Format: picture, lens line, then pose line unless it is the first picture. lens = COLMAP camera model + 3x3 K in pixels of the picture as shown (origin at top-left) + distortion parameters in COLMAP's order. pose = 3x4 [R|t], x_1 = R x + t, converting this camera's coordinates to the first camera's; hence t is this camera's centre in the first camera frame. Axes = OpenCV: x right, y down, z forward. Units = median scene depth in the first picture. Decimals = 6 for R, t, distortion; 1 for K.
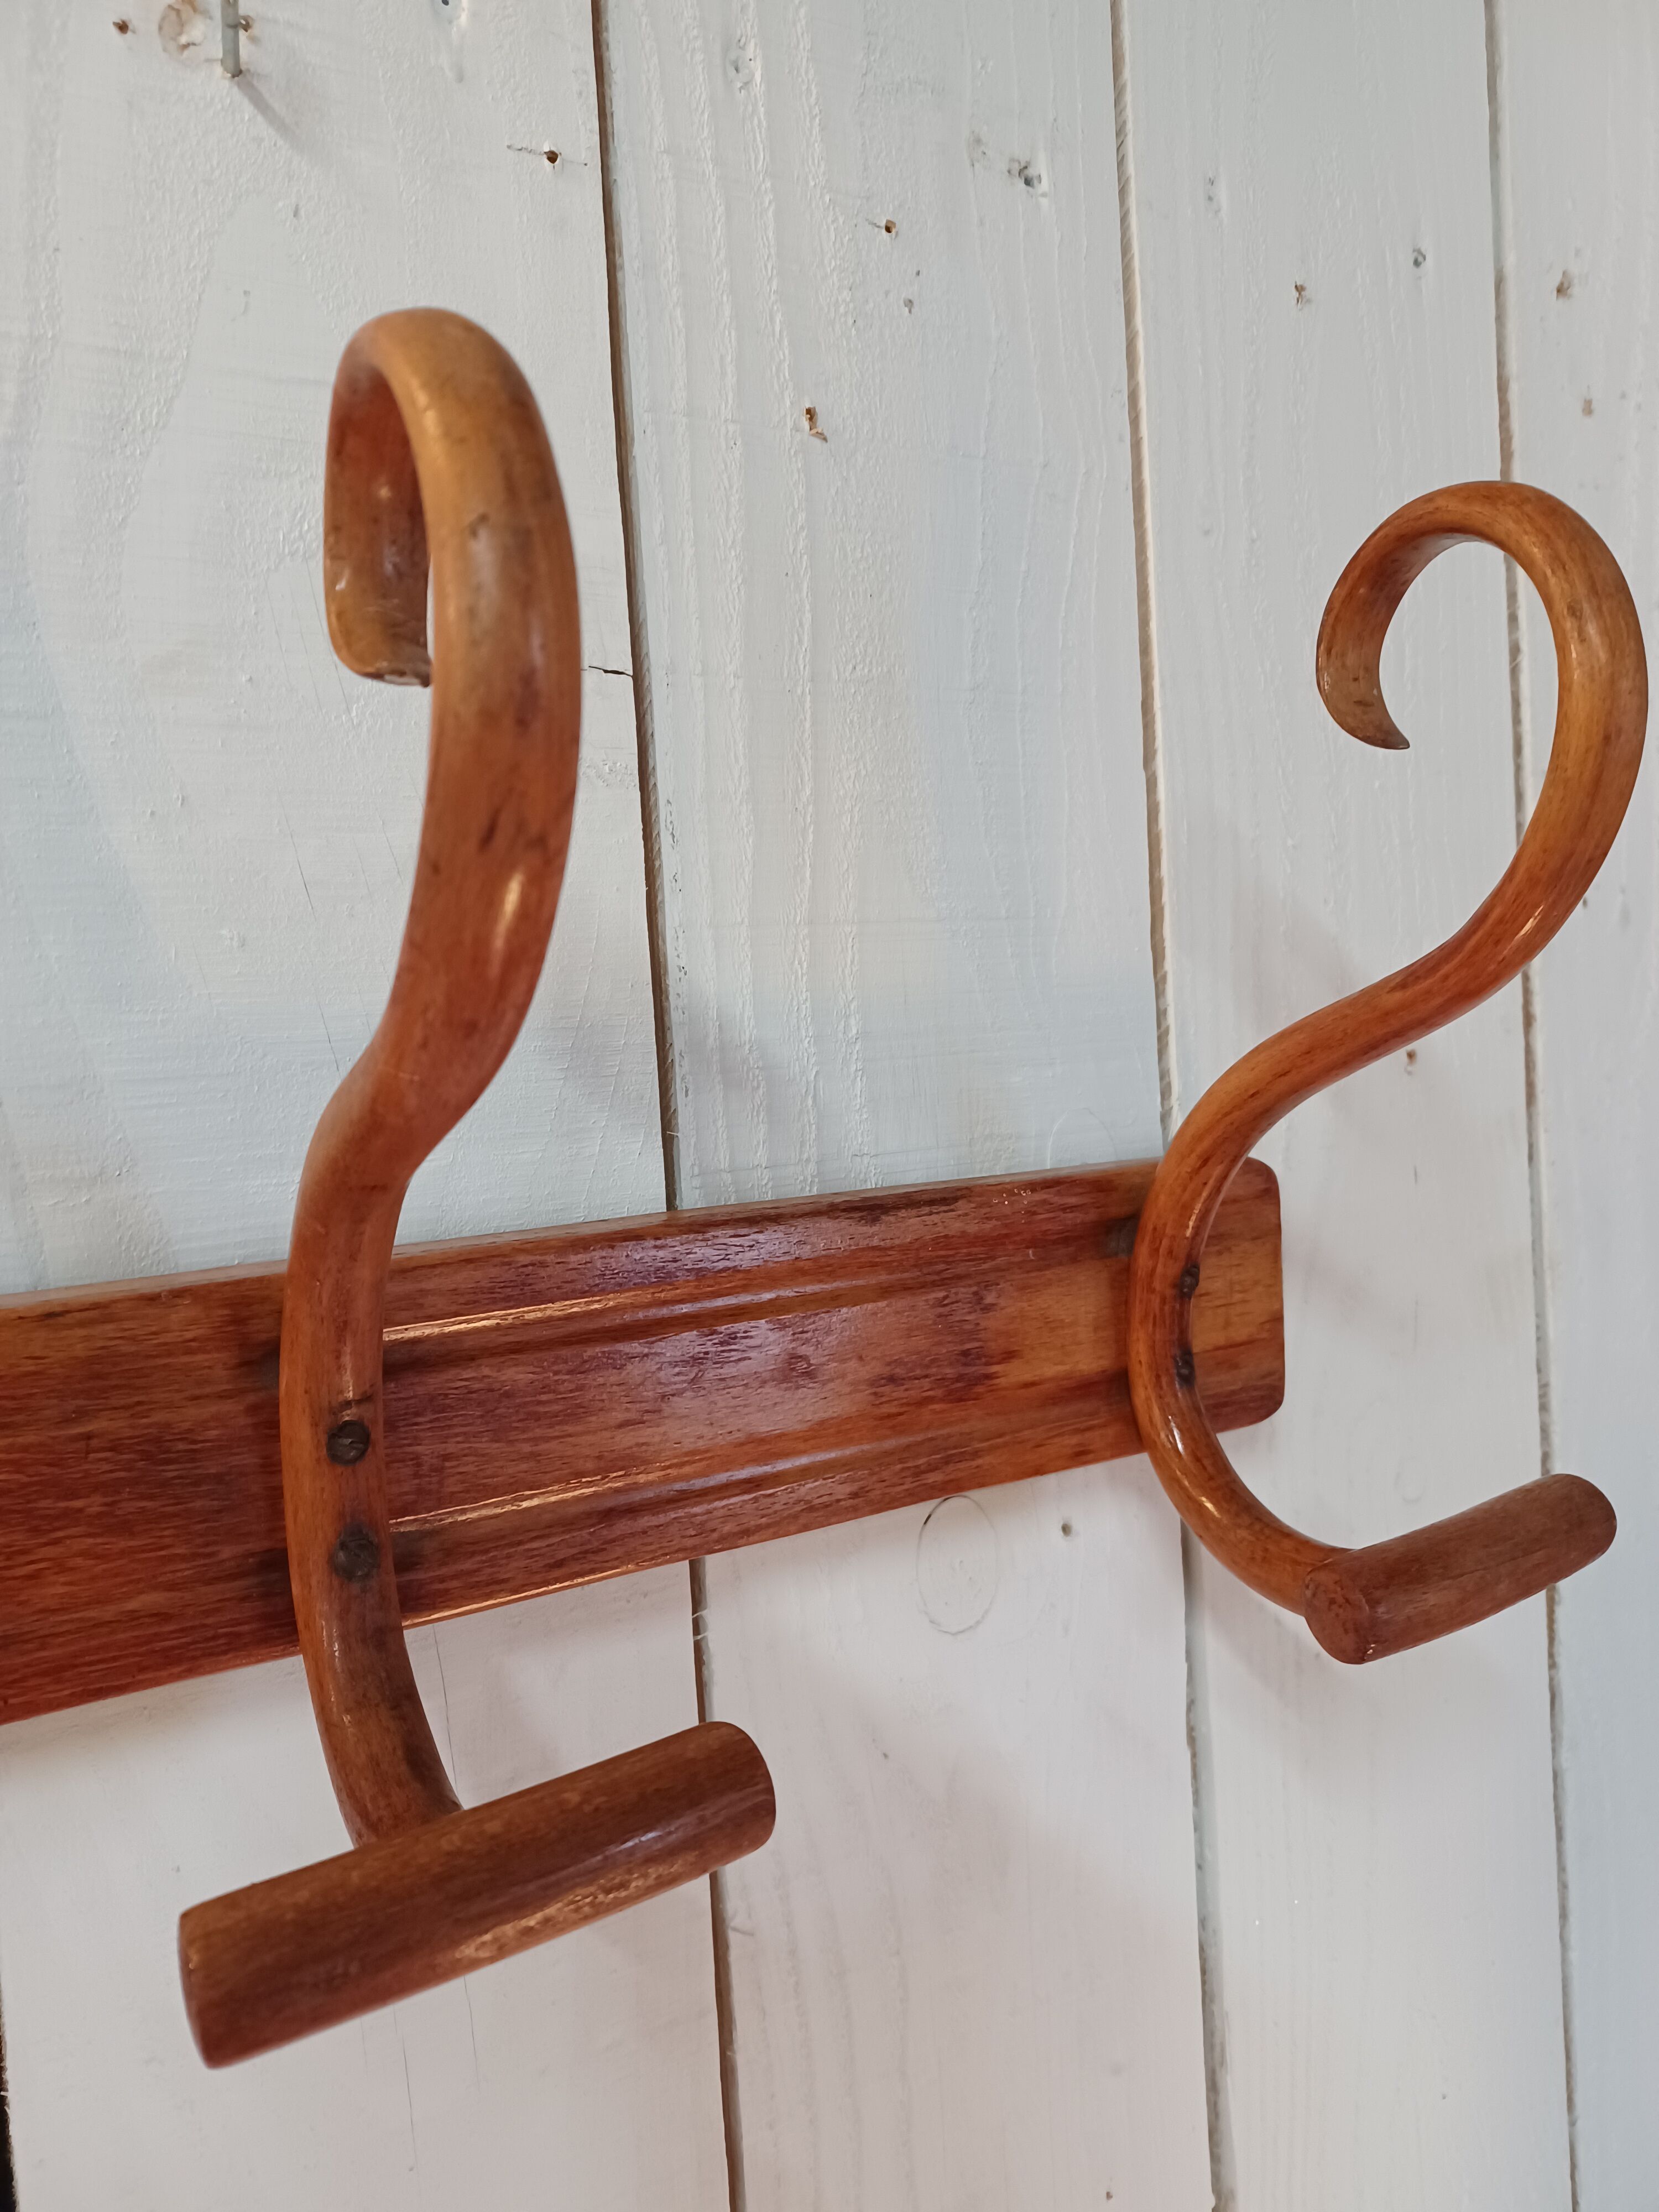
lens RADIAL K [[1454.0, 0, 826.5], [0, 1454.0, 1144.7], [0, 0, 1]] dist [-0.002900, -0.001238]
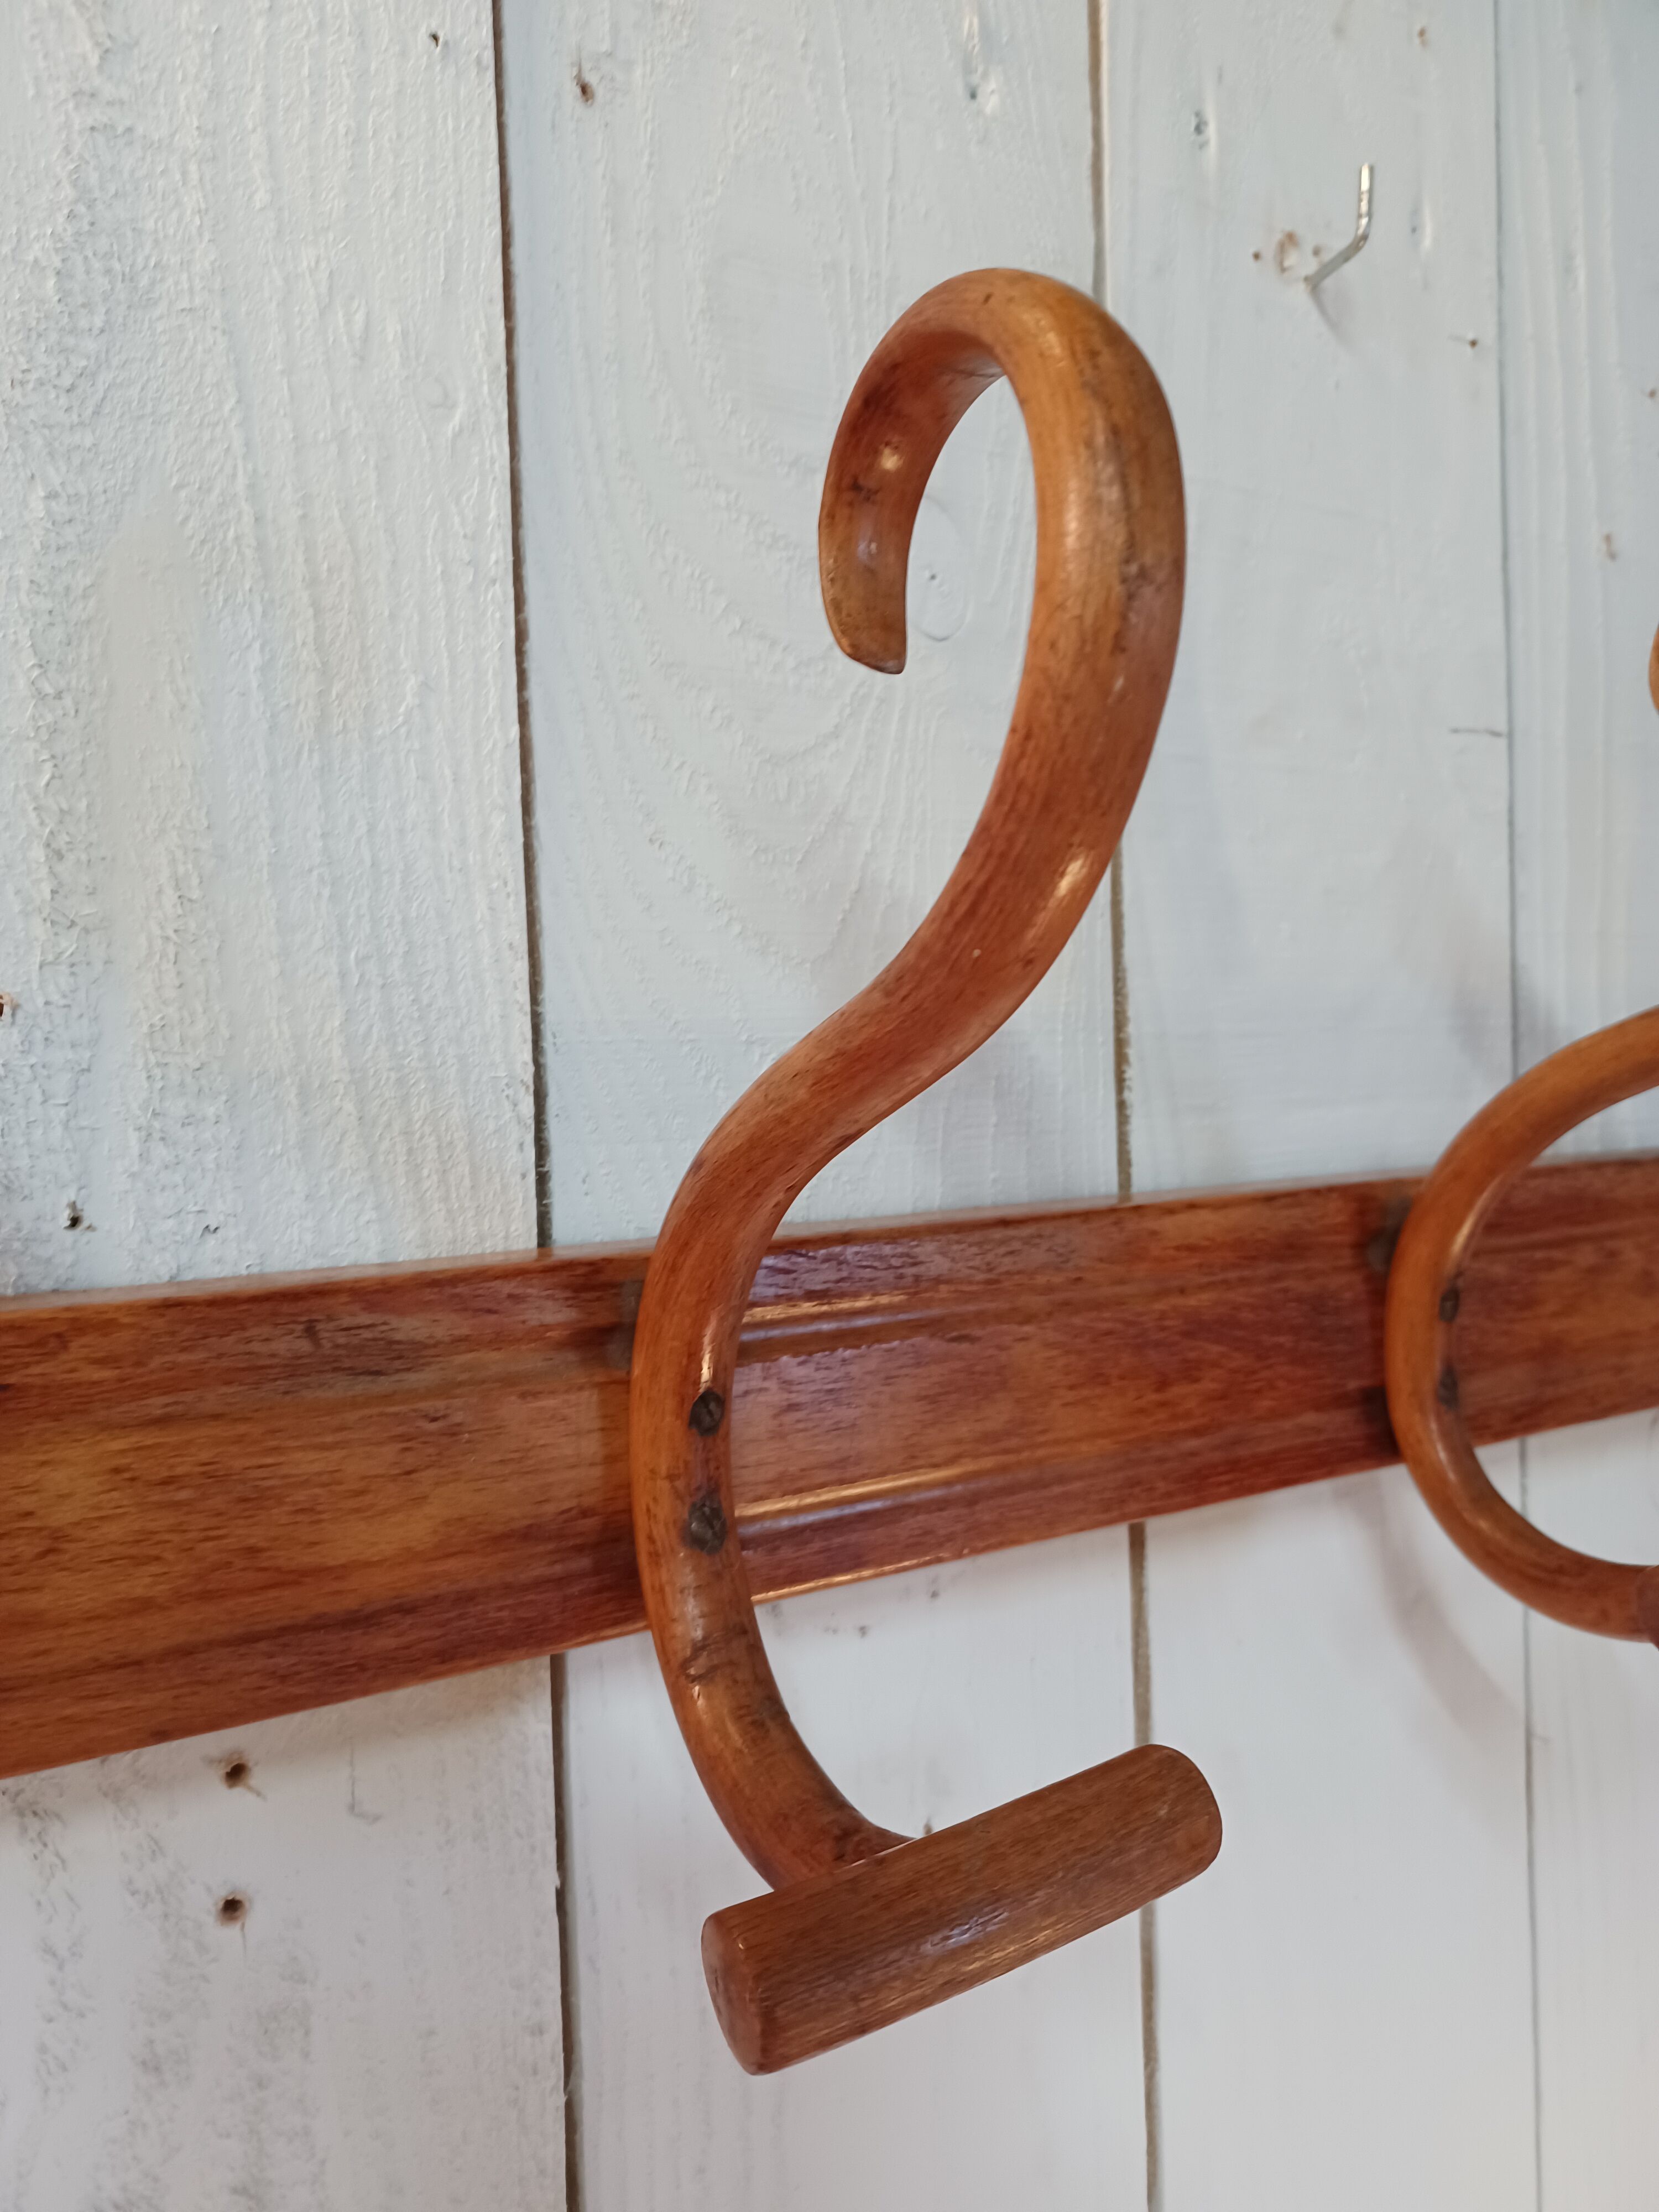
lens RADIAL K [[1589.7, 0, 817.7], [0, 1589.7, 1098.0], [0, 0, 1]] dist [0.016271, -0.002208]
pose [[0.998855, 0.035125, 0.032492, -0.777016], [-0.033456, 0.998161, -0.050557, 0.086481], [-0.034208, 0.049412, 0.998192, -0.370622]]
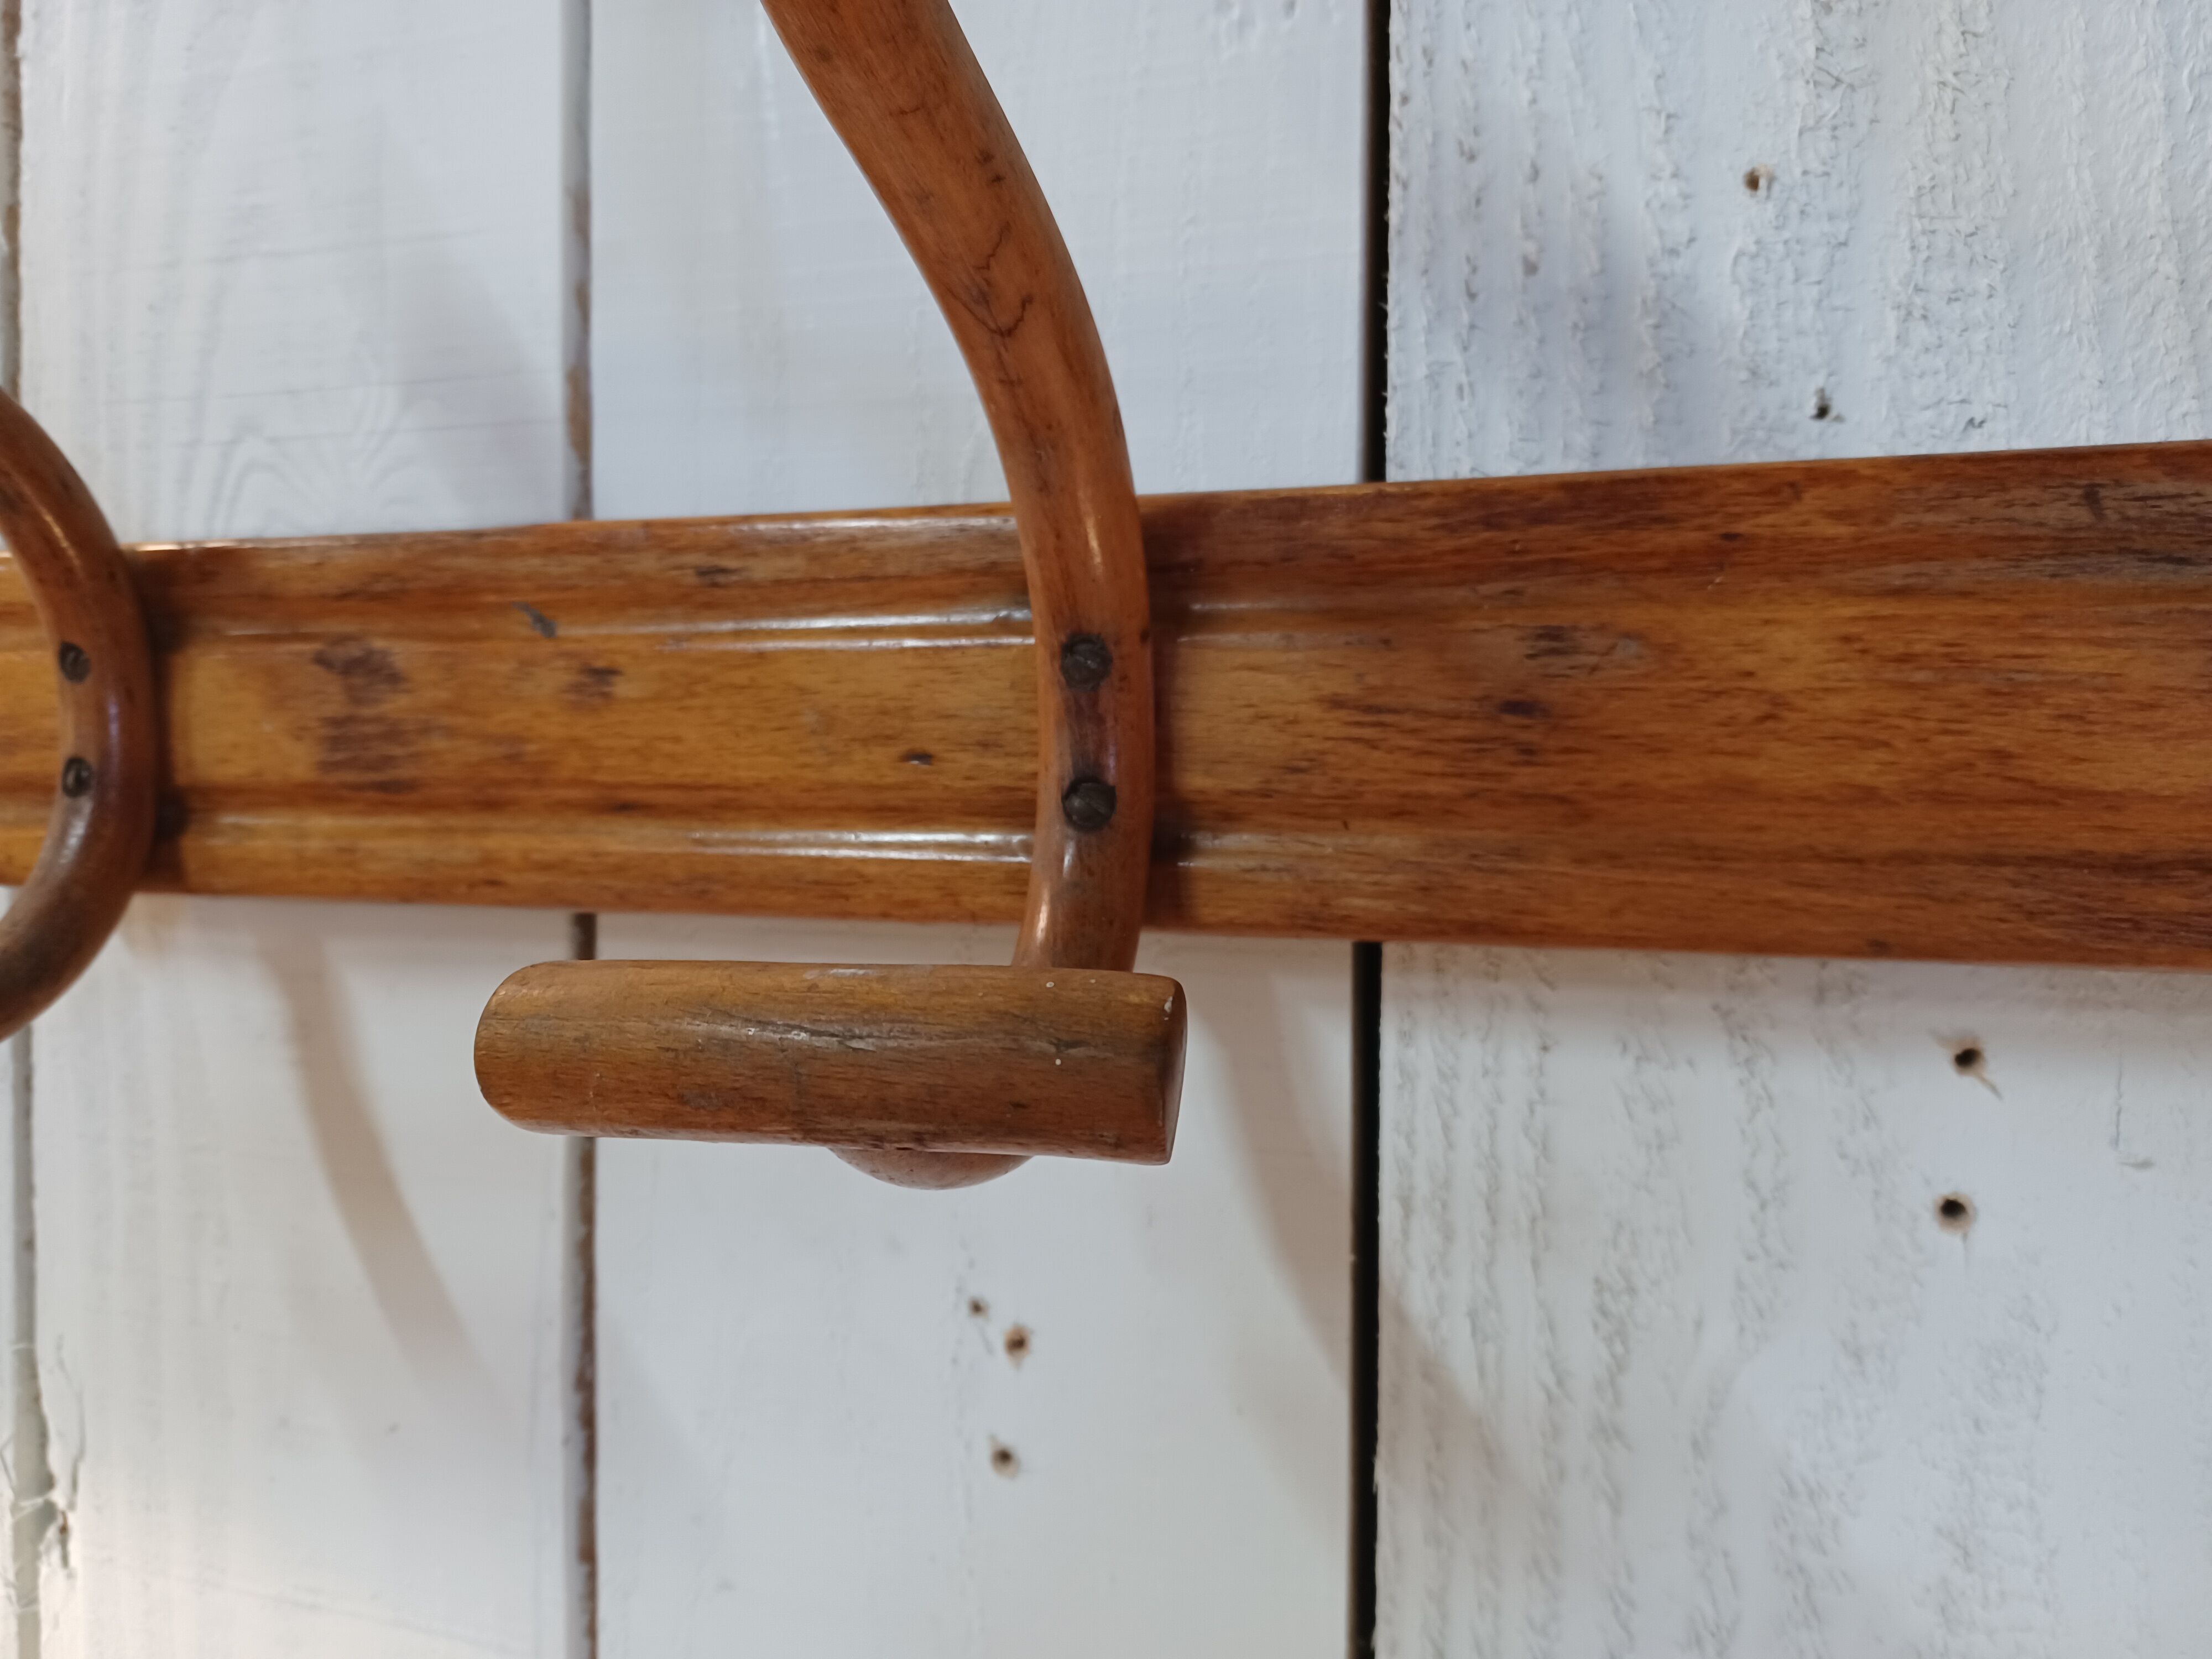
lens RADIAL K [[1692.8, 0, 1106.0], [0, 1692.8, 829.5], [0, 0, 1]] dist [0.003790, 0.001088]
pose [[0.674871, 0.091350, -0.732260, -0.753242], [-0.103583, 0.994211, 0.028563, 0.332758], [0.730630, 0.056573, 0.680426, -0.314531]]
